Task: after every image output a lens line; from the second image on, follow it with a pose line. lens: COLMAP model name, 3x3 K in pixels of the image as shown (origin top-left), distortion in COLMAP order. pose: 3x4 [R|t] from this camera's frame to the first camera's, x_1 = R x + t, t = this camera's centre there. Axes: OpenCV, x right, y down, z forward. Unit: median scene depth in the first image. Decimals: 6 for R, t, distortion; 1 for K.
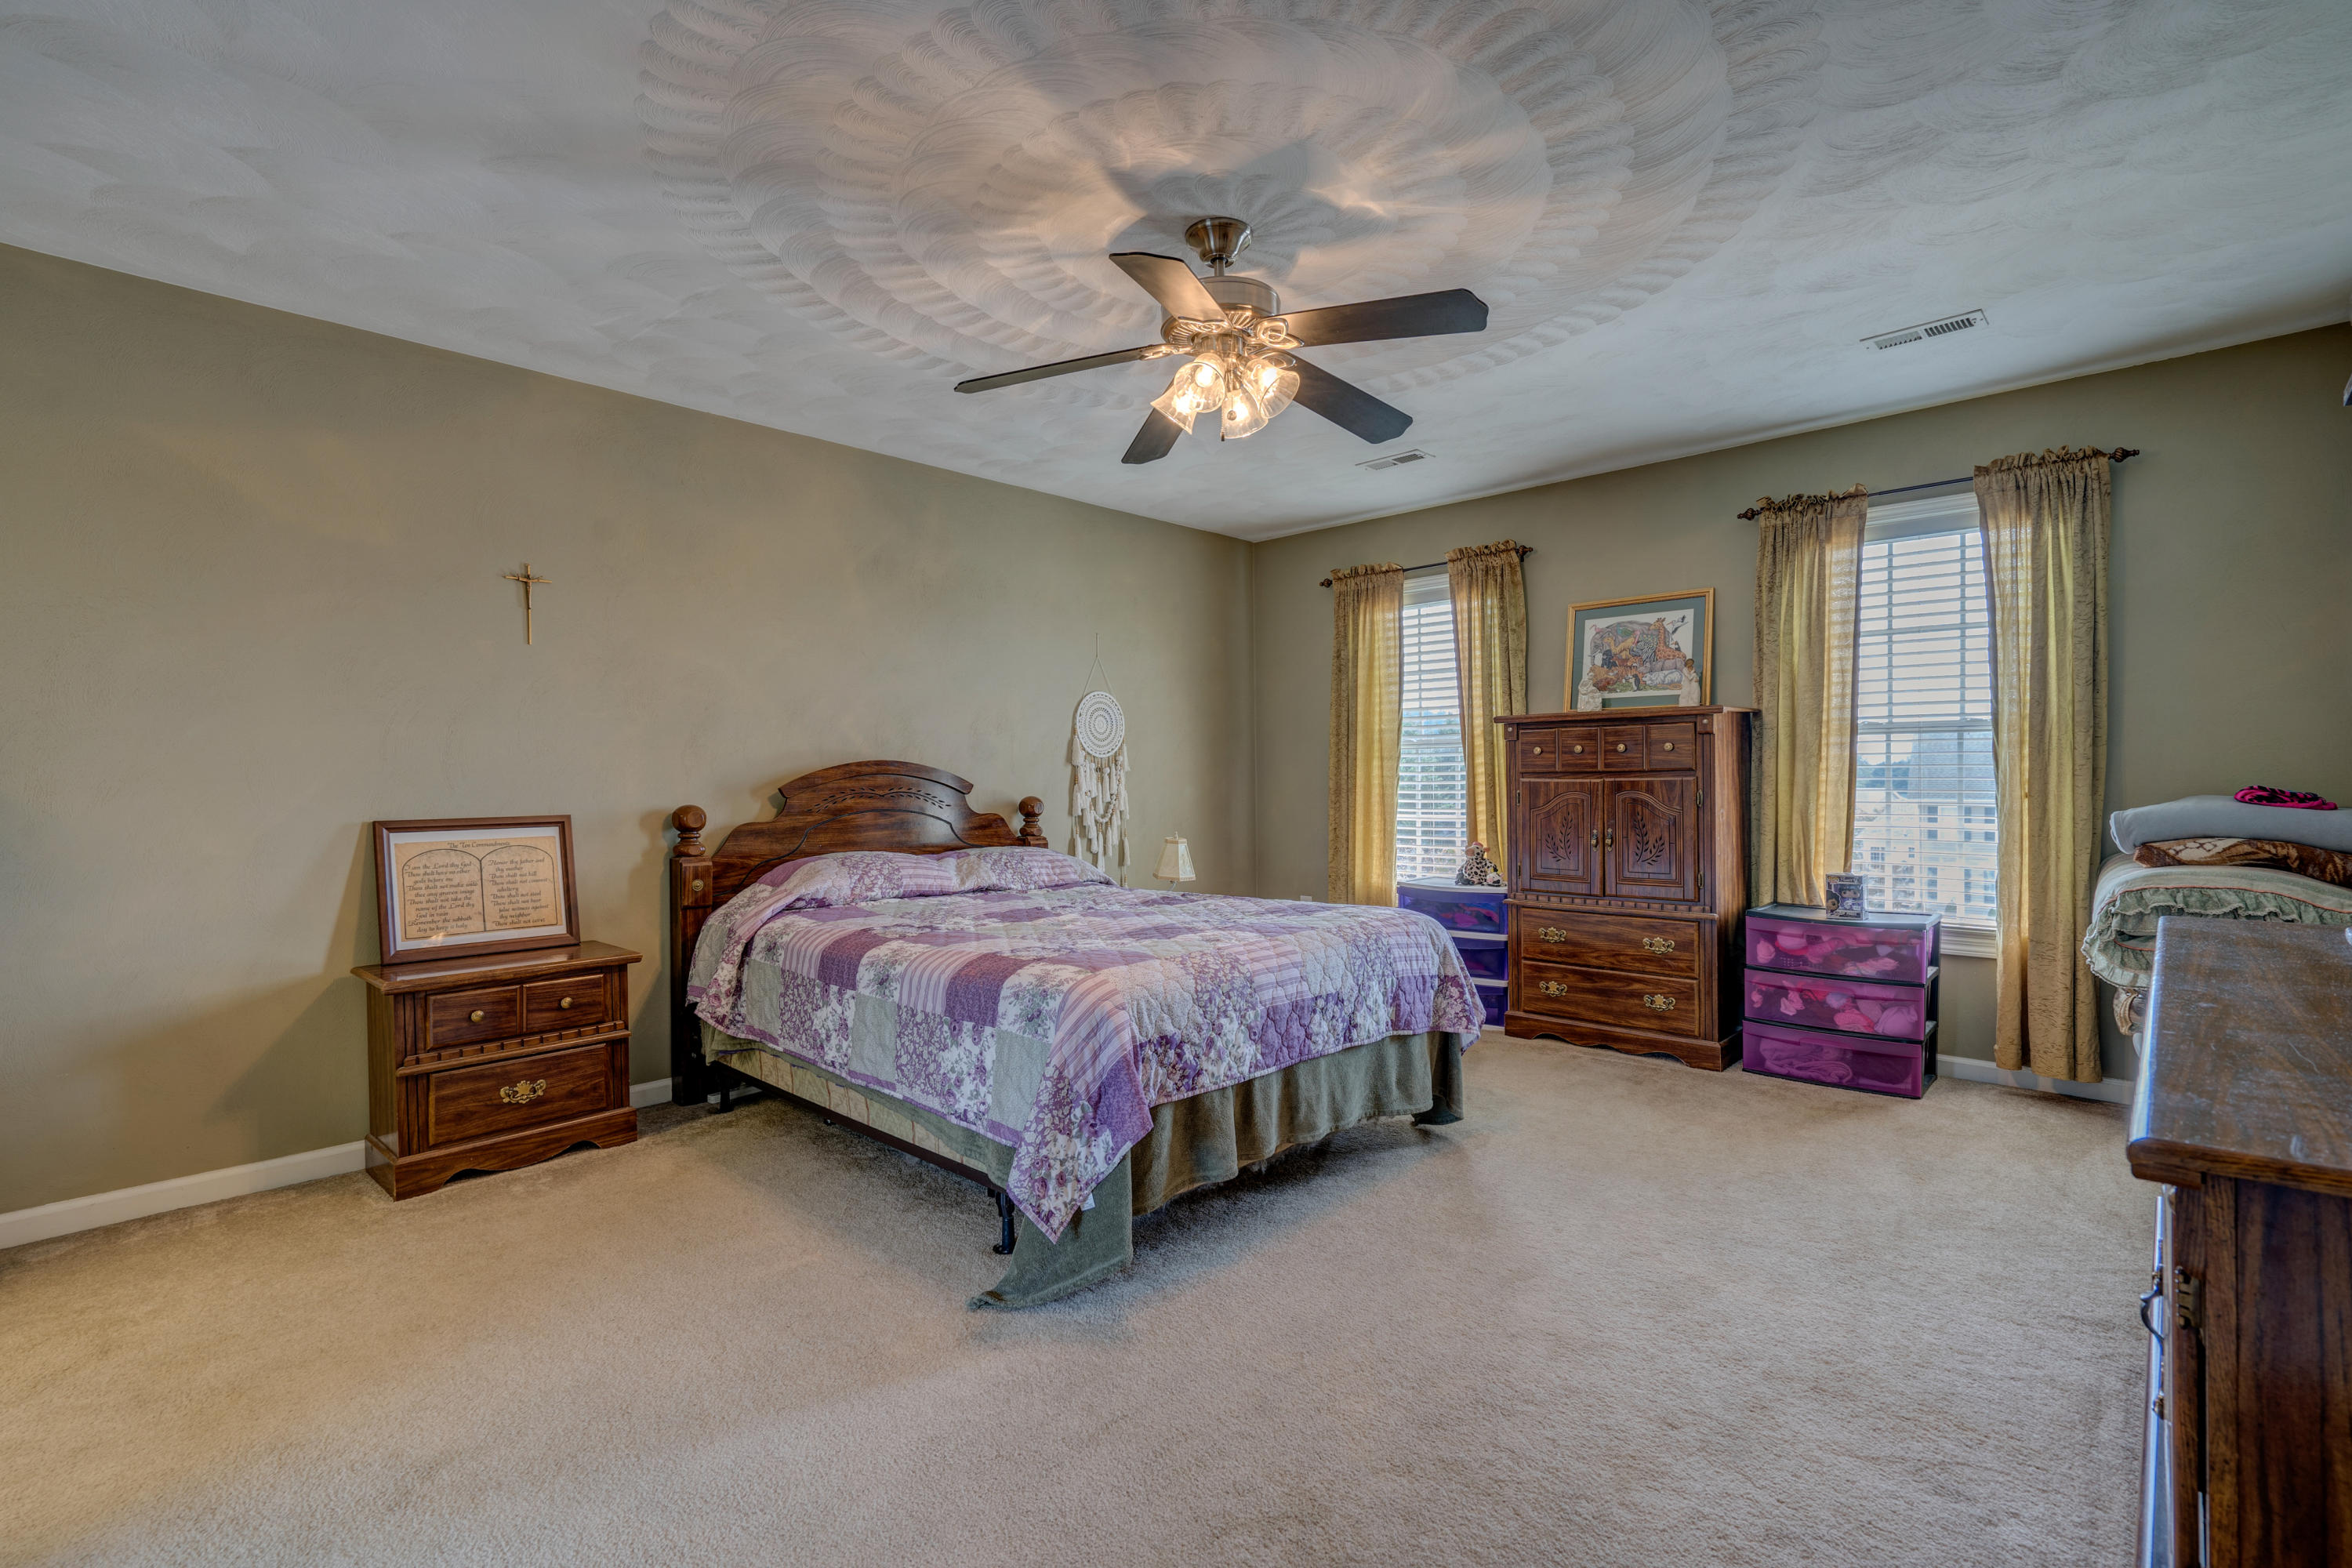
lens RADIAL K [[1070.8, 0, 1184.3], [0, 1070.8, 780.9], [0, 0, 1]] dist [-0.002880, 0.001732]
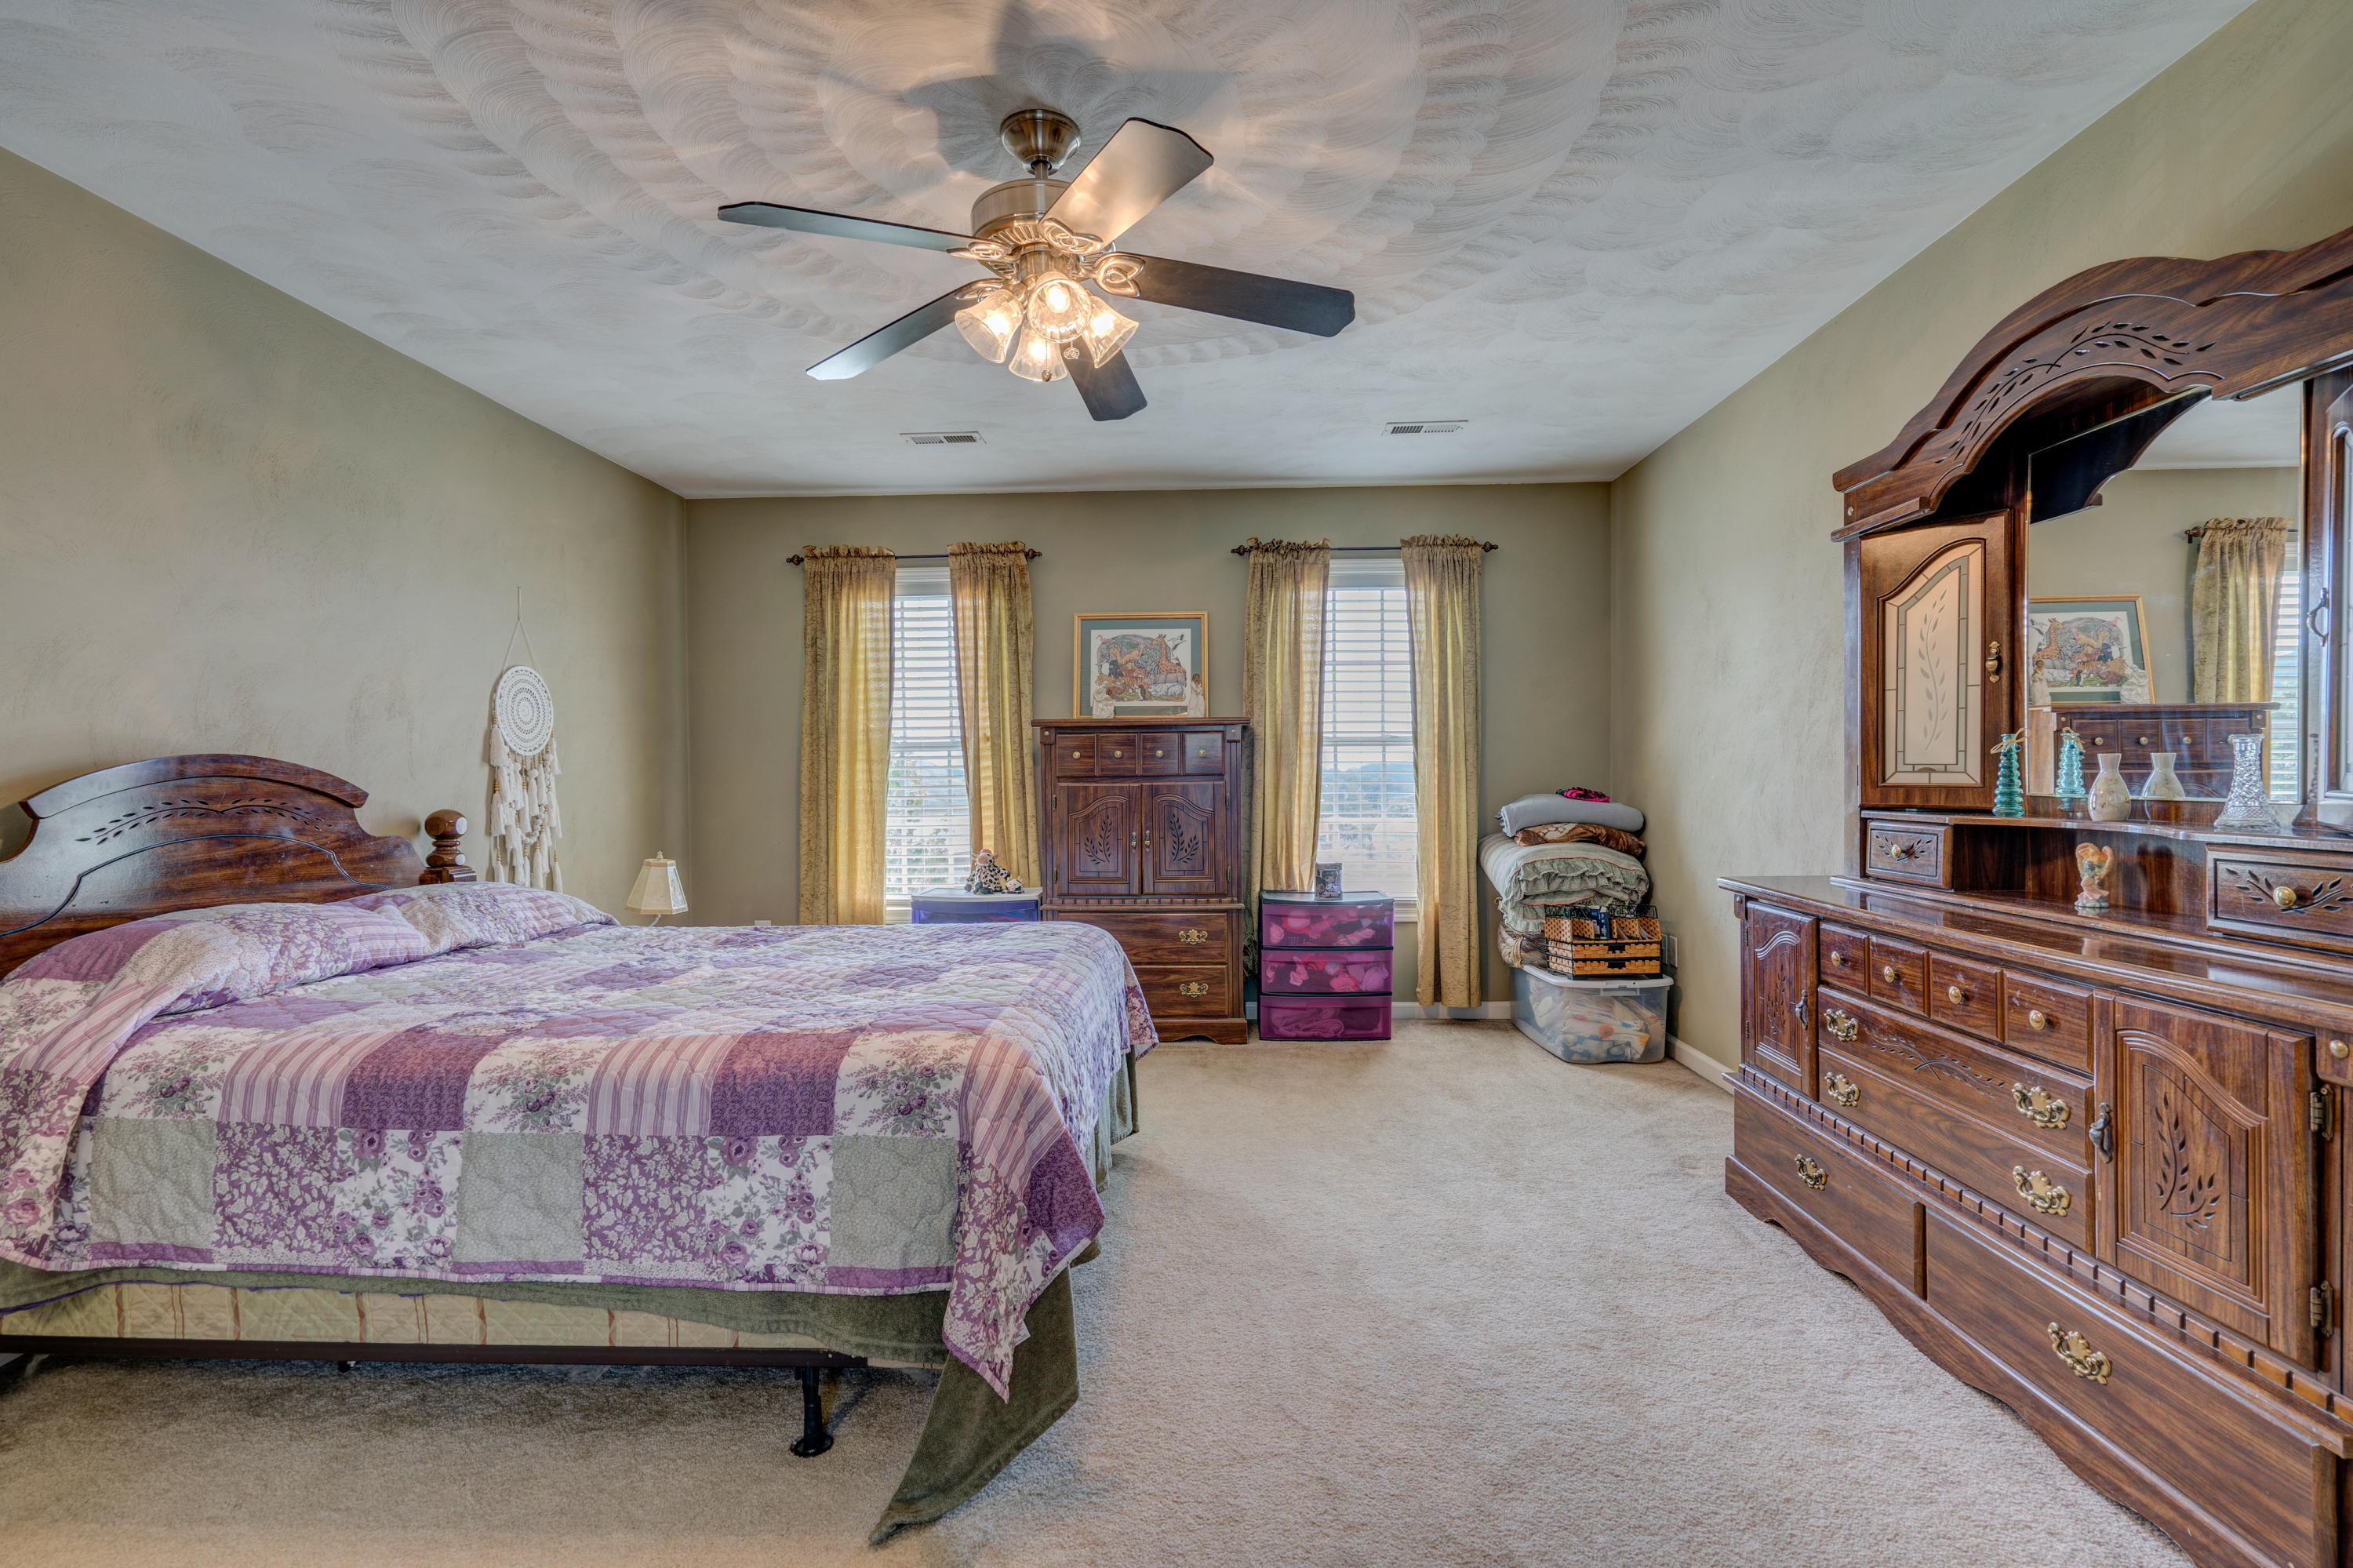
lens RADIAL K [[1071.3, 0, 1181.7], [0, 1071.3, 781.7], [0, 0, 1]] dist [-0.002880, 0.001732]
pose [[0.755859, -0.000458, 0.654734, -0.314029], [0.003956, 0.999985, -0.003868, 0.001043], [-0.654722, 0.005514, 0.755849, 0.213156]]
